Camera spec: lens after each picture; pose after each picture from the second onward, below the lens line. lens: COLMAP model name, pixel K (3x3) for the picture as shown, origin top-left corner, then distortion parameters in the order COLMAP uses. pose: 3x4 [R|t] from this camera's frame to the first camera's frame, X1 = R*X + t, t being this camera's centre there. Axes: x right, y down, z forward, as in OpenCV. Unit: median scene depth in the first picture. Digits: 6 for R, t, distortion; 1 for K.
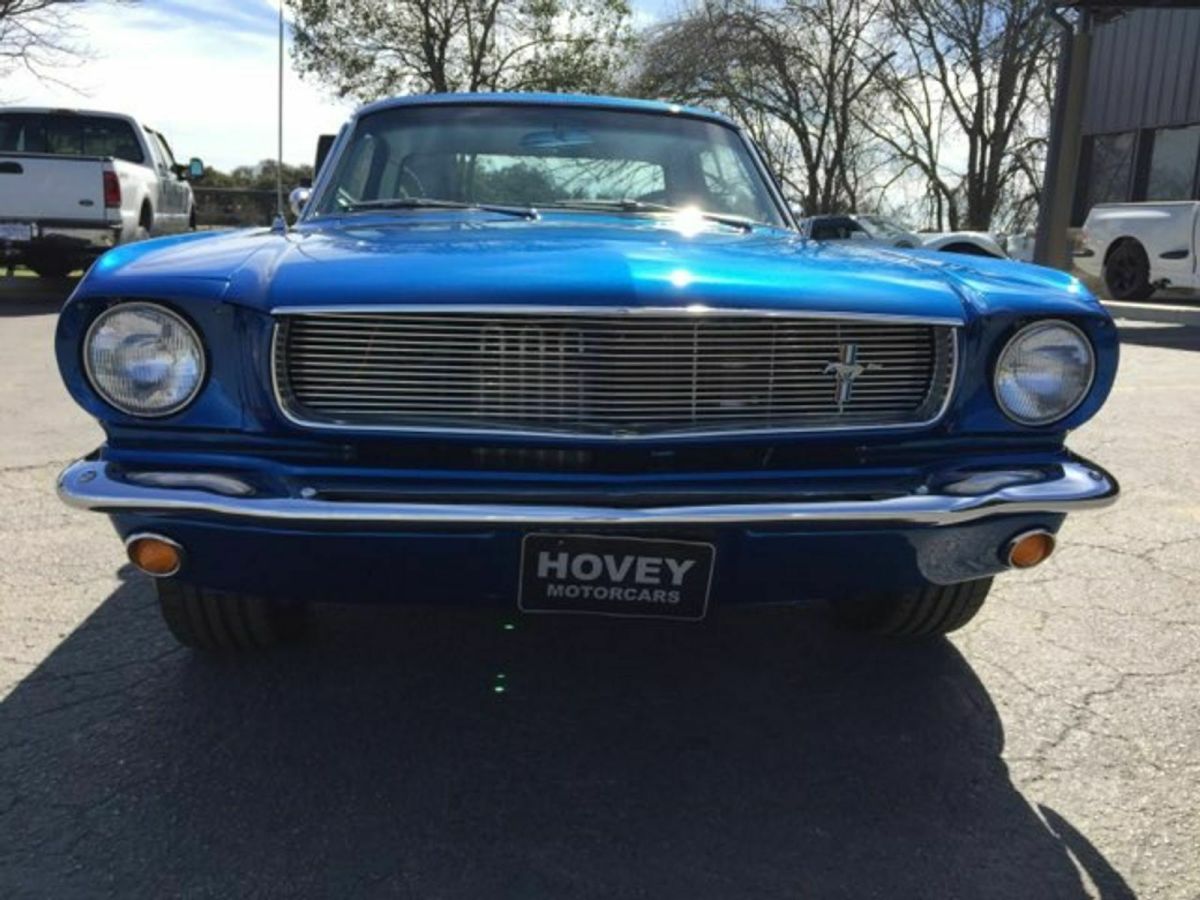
lens RADIAL K [[1017.8, 0, 578.6], [0, 1017.8, 473.0], [0, 0, 1]] dist [0.081881, -0.127878]
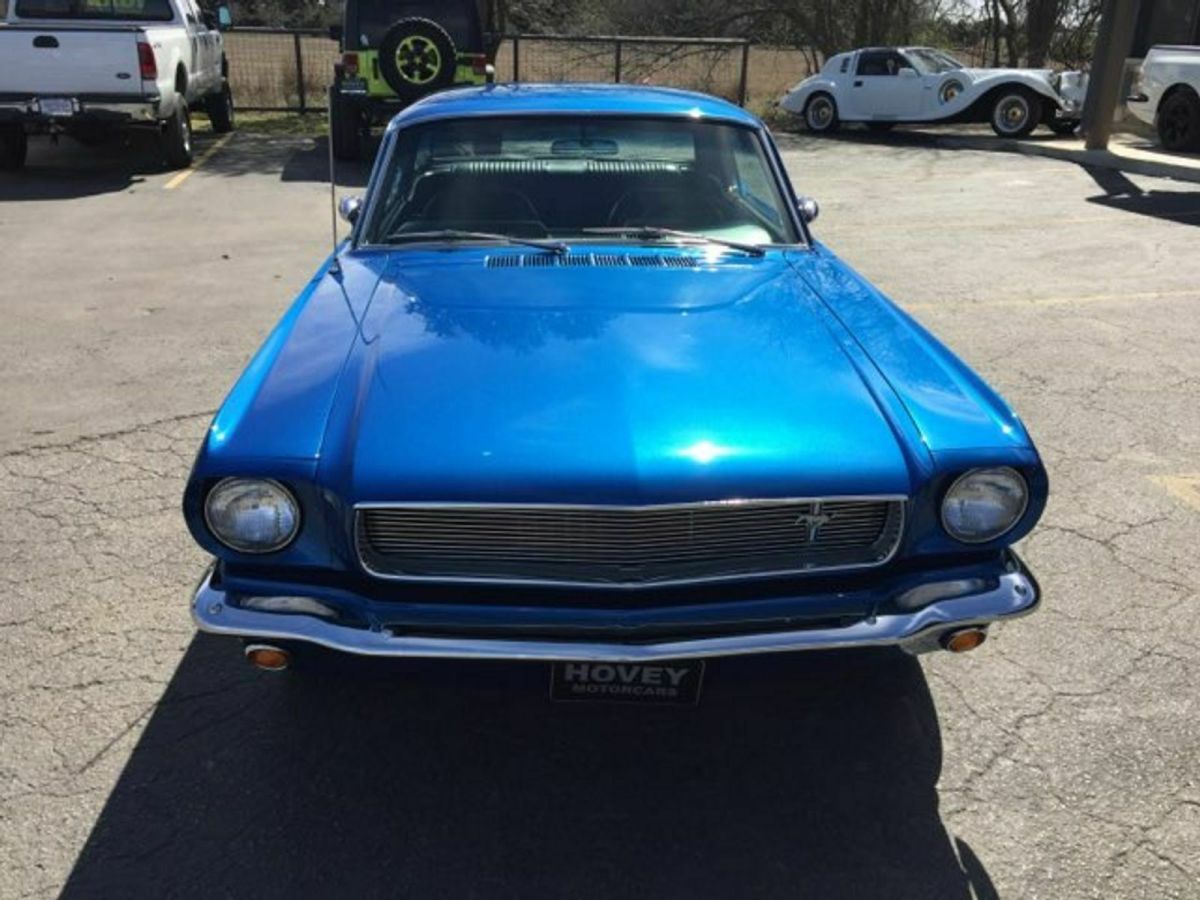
lens RADIAL K [[1017.8, 0, 577.7], [0, 1017.8, 459.5], [0, 0, 1]] dist [0.081881, -0.127878]
pose [[0.999233, 0.001432, -0.039131, 0.019488], [0.005670, 0.983507, 0.180781, -0.307002], [0.038744, -0.180864, 0.982745, -0.159011]]
